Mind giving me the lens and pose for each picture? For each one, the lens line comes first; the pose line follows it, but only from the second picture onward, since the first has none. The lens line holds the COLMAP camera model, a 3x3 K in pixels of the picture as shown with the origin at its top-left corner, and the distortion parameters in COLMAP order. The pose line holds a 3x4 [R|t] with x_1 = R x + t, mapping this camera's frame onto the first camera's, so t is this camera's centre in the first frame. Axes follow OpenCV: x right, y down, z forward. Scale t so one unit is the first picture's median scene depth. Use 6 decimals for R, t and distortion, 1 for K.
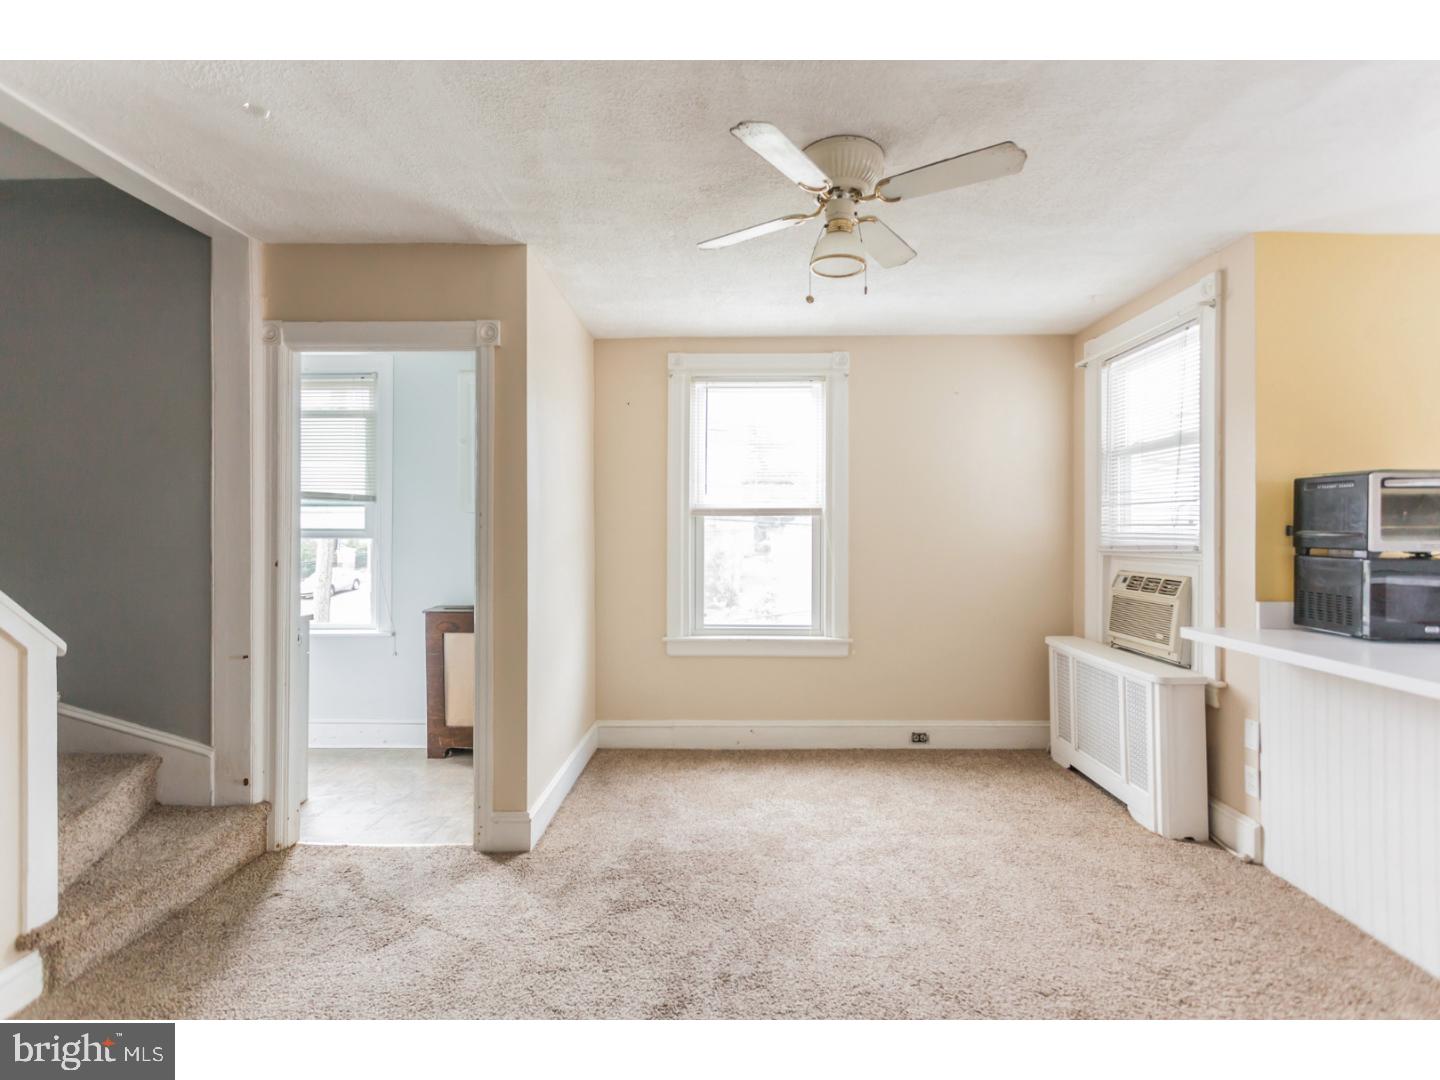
lens RADIAL K [[681.3, 0, 721.8], [0, 681.3, 528.7], [0, 0, 1]] dist [0.004371, 0.000581]
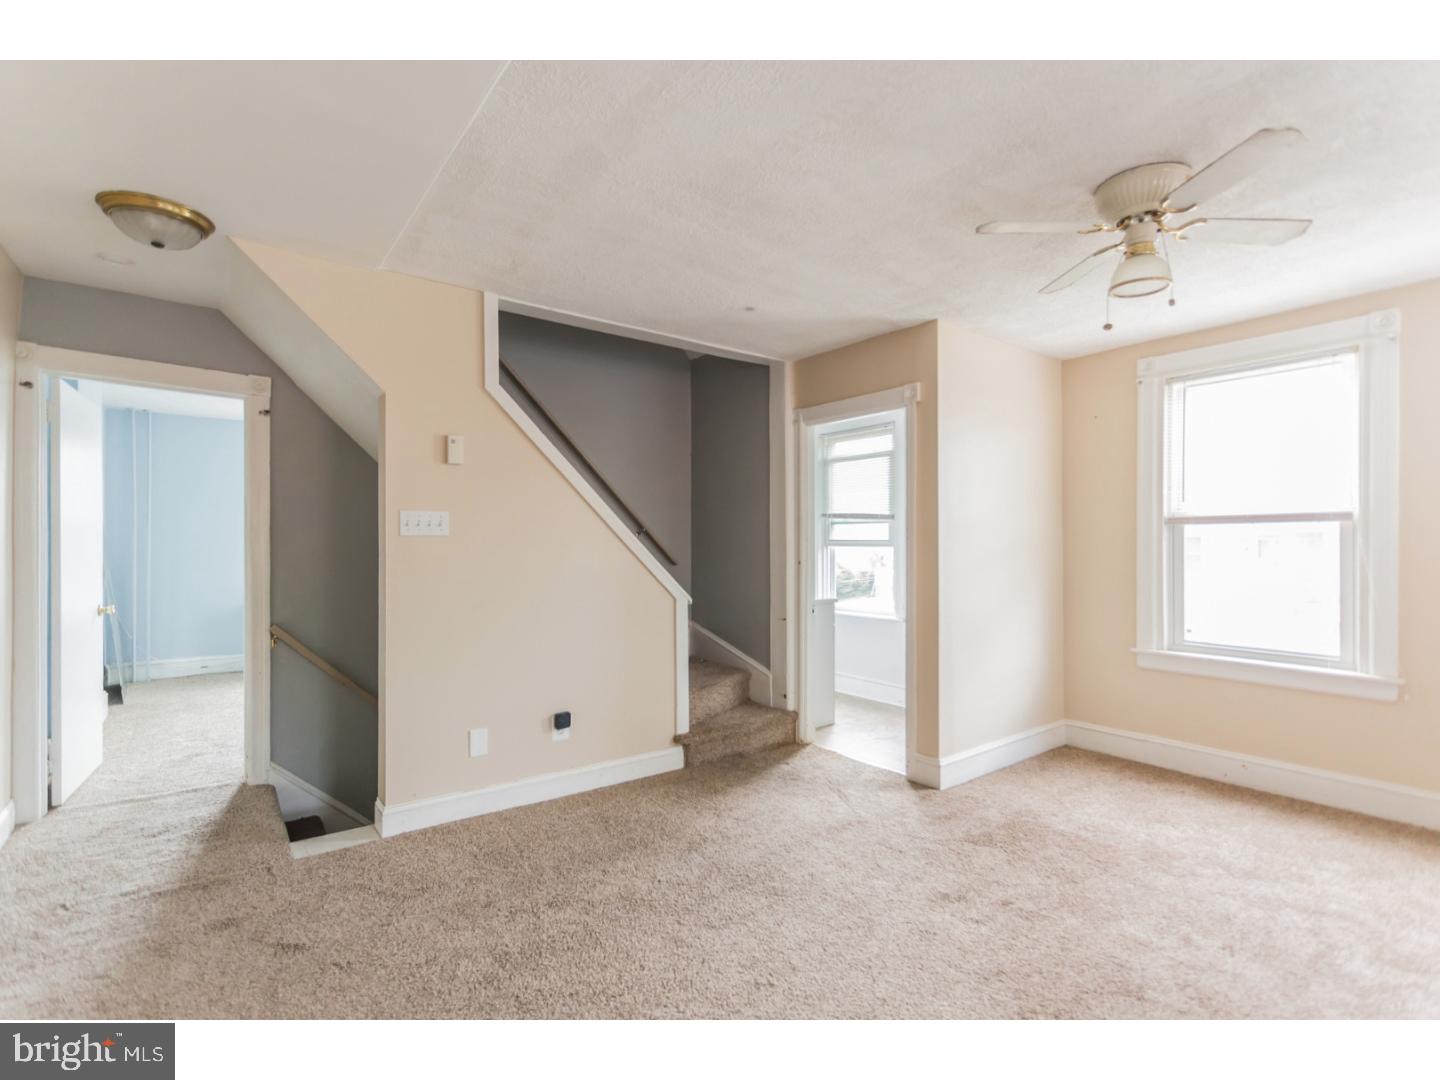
lens RADIAL K [[673.7, 0, 720.0], [0, 673.7, 540.0], [0, 0, 1]] dist [0.002242, 0.000446]
pose [[0.622288, -0.003976, -0.782778, 0.457372], [0.006383, 0.999980, -0.000005, -0.002292], [0.782762, -0.004993, 0.622301, -0.116148]]
